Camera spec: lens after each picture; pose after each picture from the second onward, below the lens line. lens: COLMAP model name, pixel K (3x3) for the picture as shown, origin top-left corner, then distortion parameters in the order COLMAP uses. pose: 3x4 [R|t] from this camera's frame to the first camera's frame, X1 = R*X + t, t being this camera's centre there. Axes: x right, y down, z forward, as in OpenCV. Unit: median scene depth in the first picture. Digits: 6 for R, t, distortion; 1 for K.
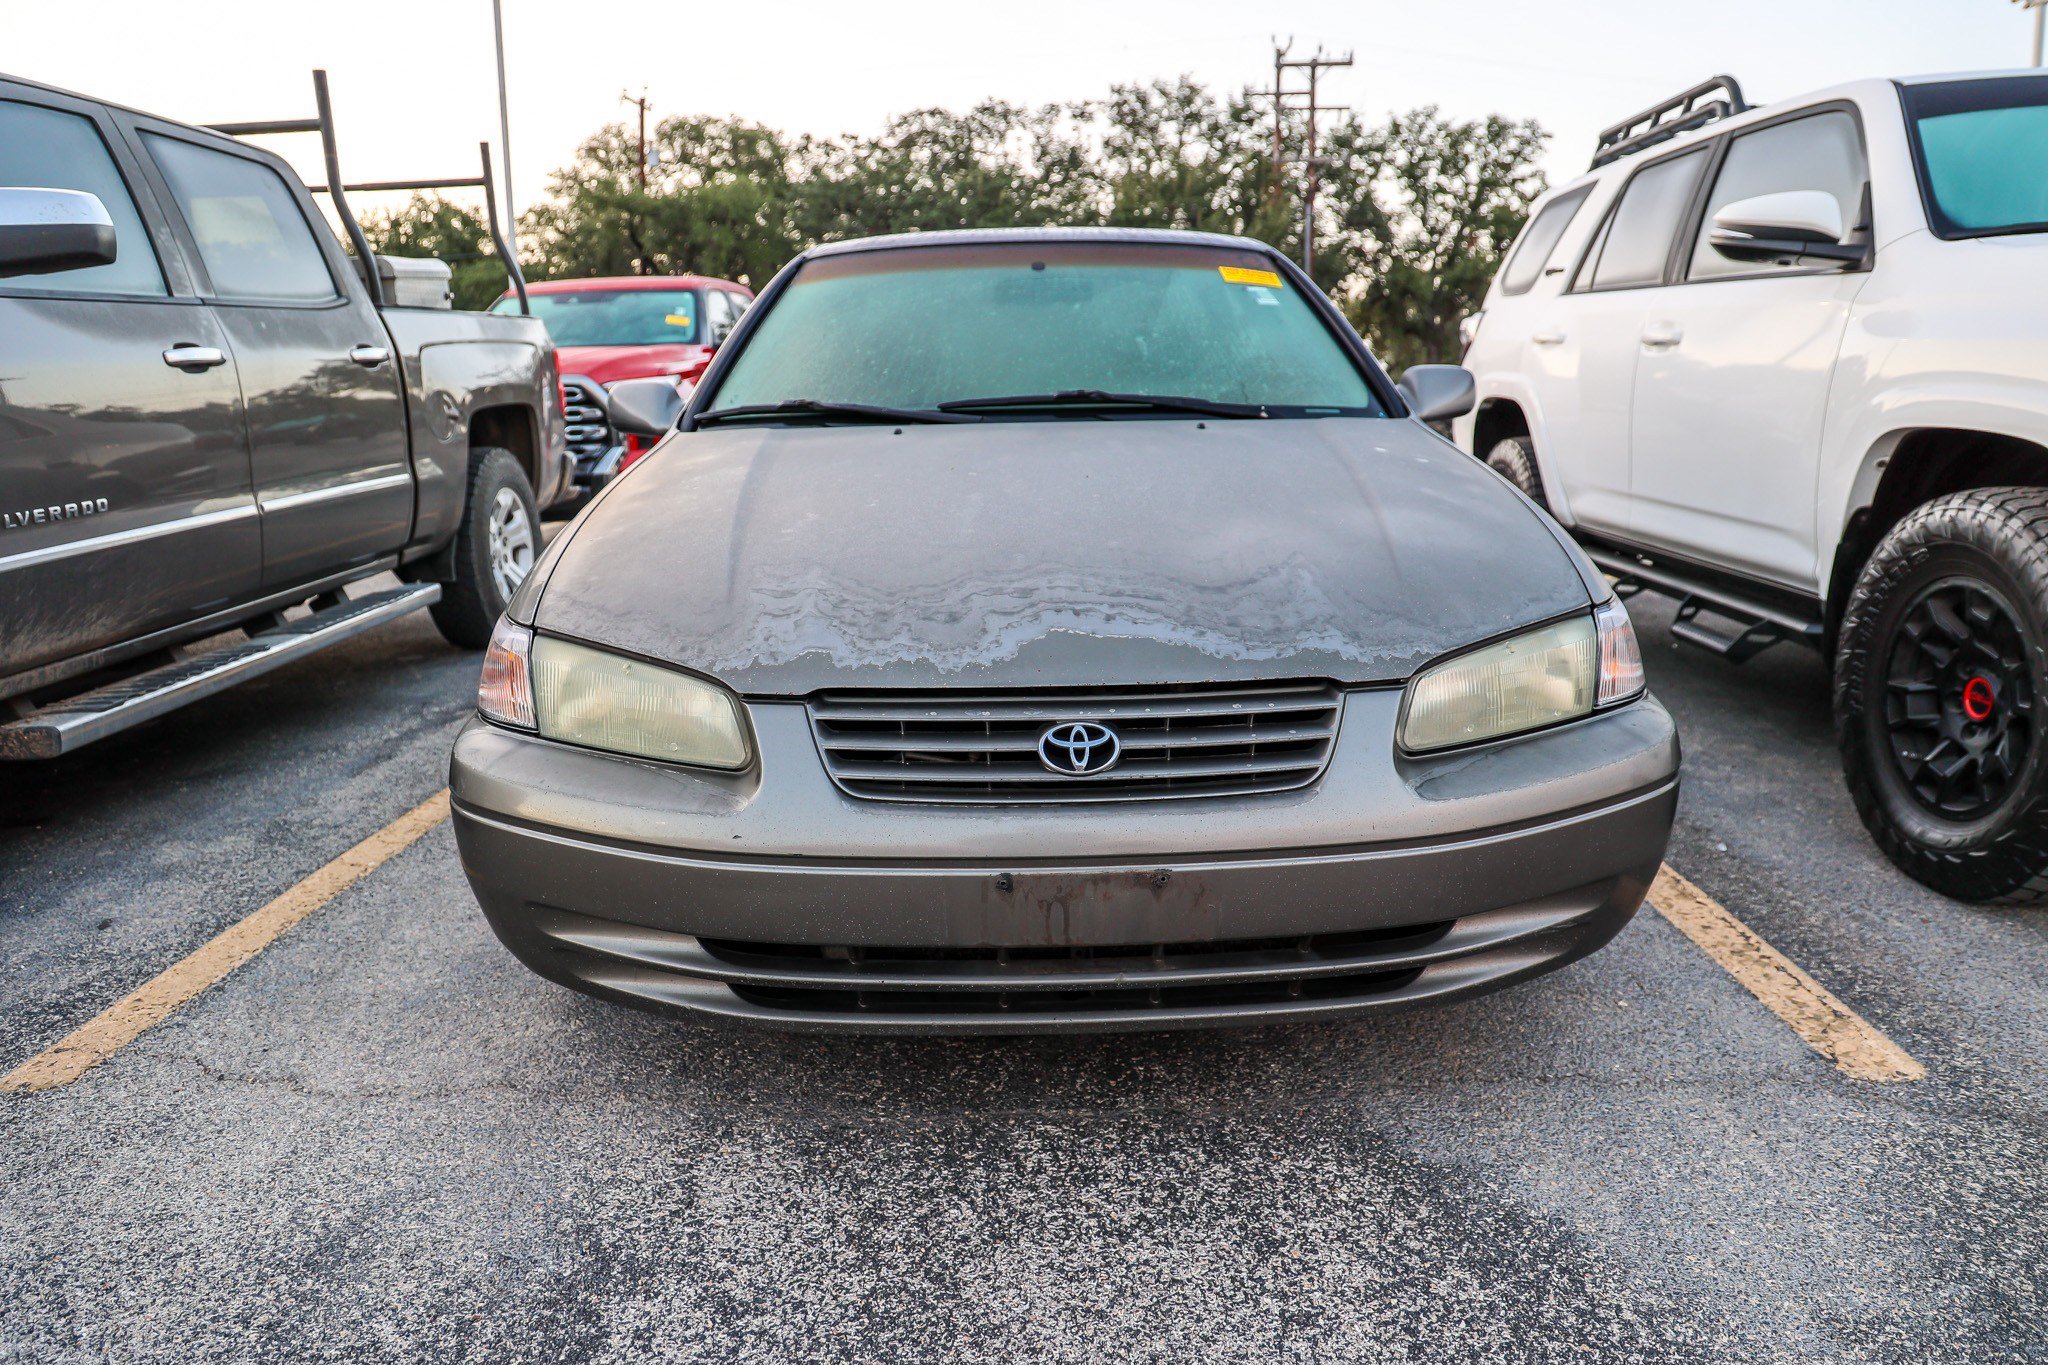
lens RADIAL K [[1404.5, 0, 1029.8], [0, 1404.5, 677.7], [0, 0, 1]] dist [-0.090271, 0.061668]
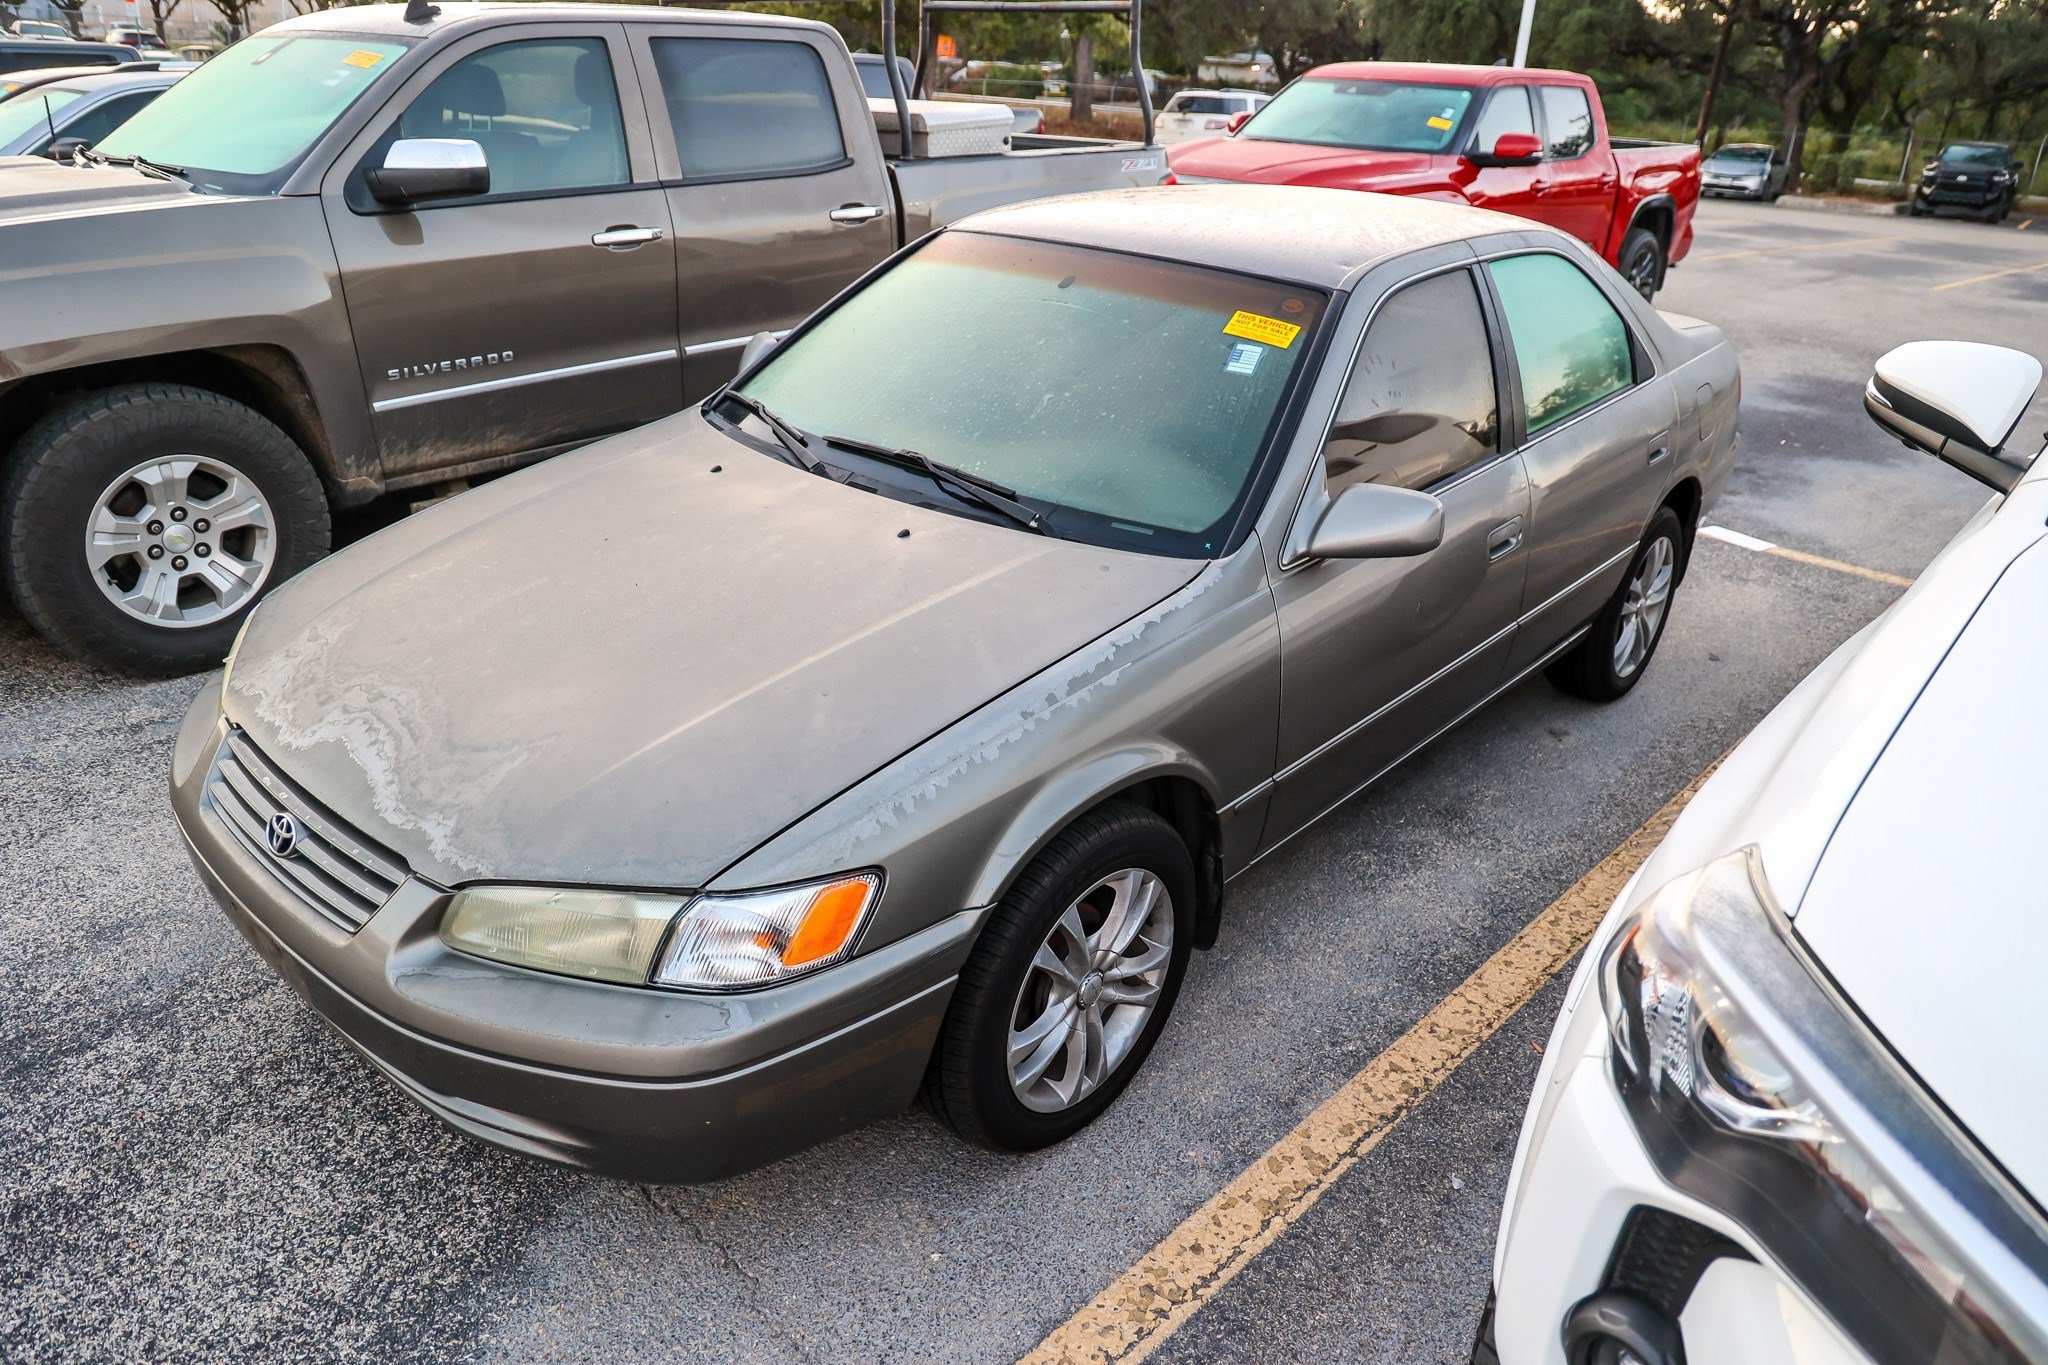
lens RADIAL K [[1436.6, 0, 1026.4], [0, 1436.6, 640.6], [0, 0, 1]] dist [-0.109195, 0.078720]
pose [[0.733265, 0.306491, -0.606947, 0.834888], [-0.196219, 0.950052, 0.242693, -0.375341], [0.651014, -0.058864, 0.756780, 0.290350]]
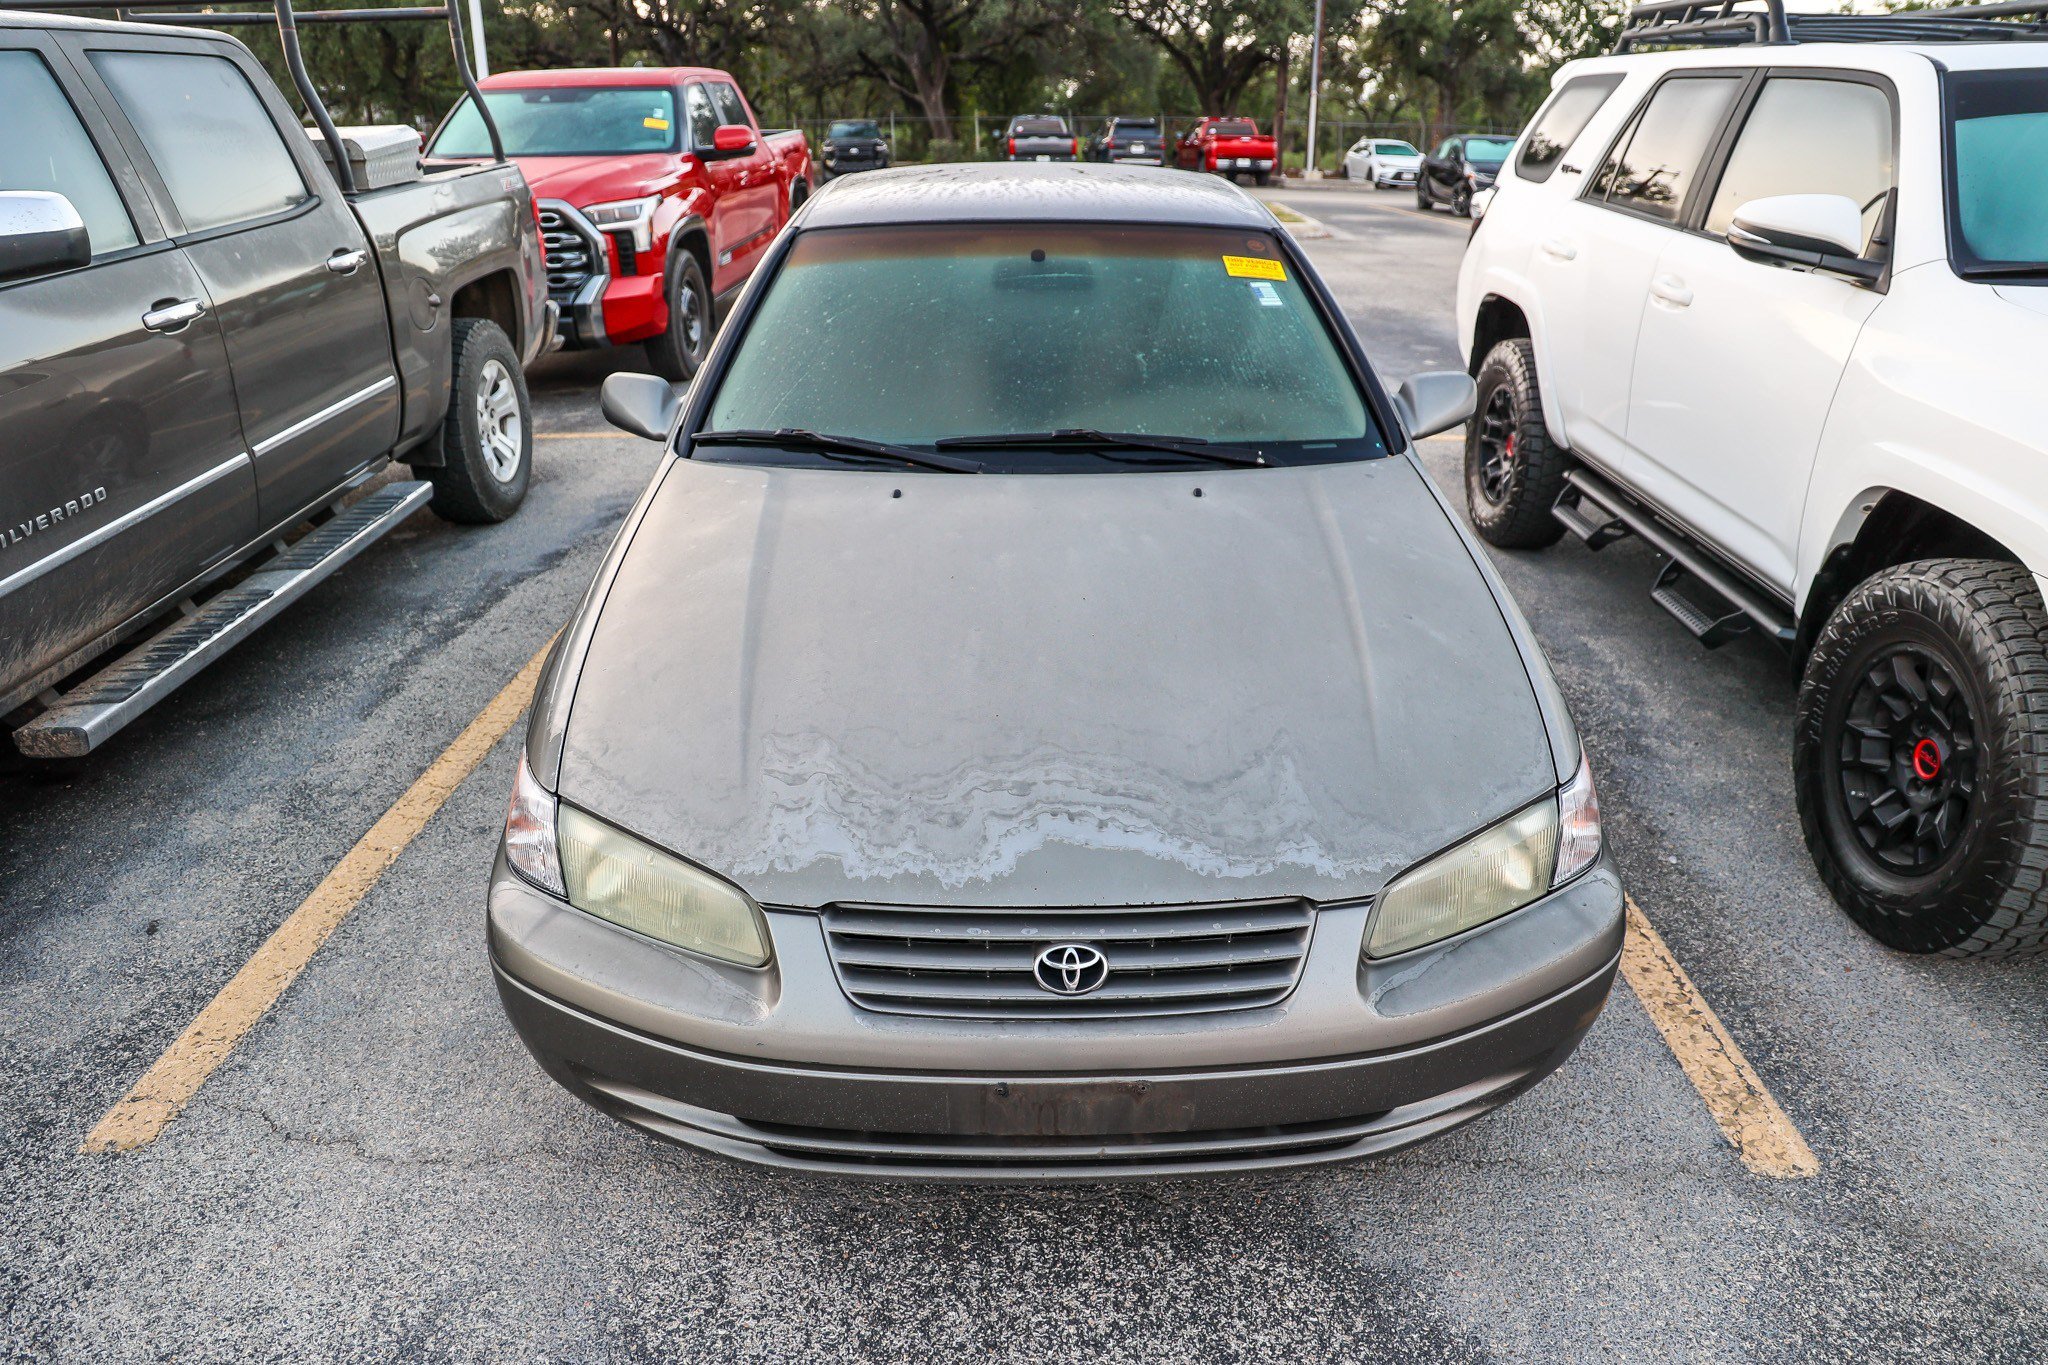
lens RADIAL K [[1405.6, 0, 1024.0], [0, 1405.6, 682.5], [0, 0, 1]] dist [-0.090639, 0.063478]
pose [[0.999832, 0.016438, 0.008065, -0.008774], [-0.017666, 0.981836, 0.188909, -0.237176], [-0.004813, -0.189020, 0.981962, -0.018744]]
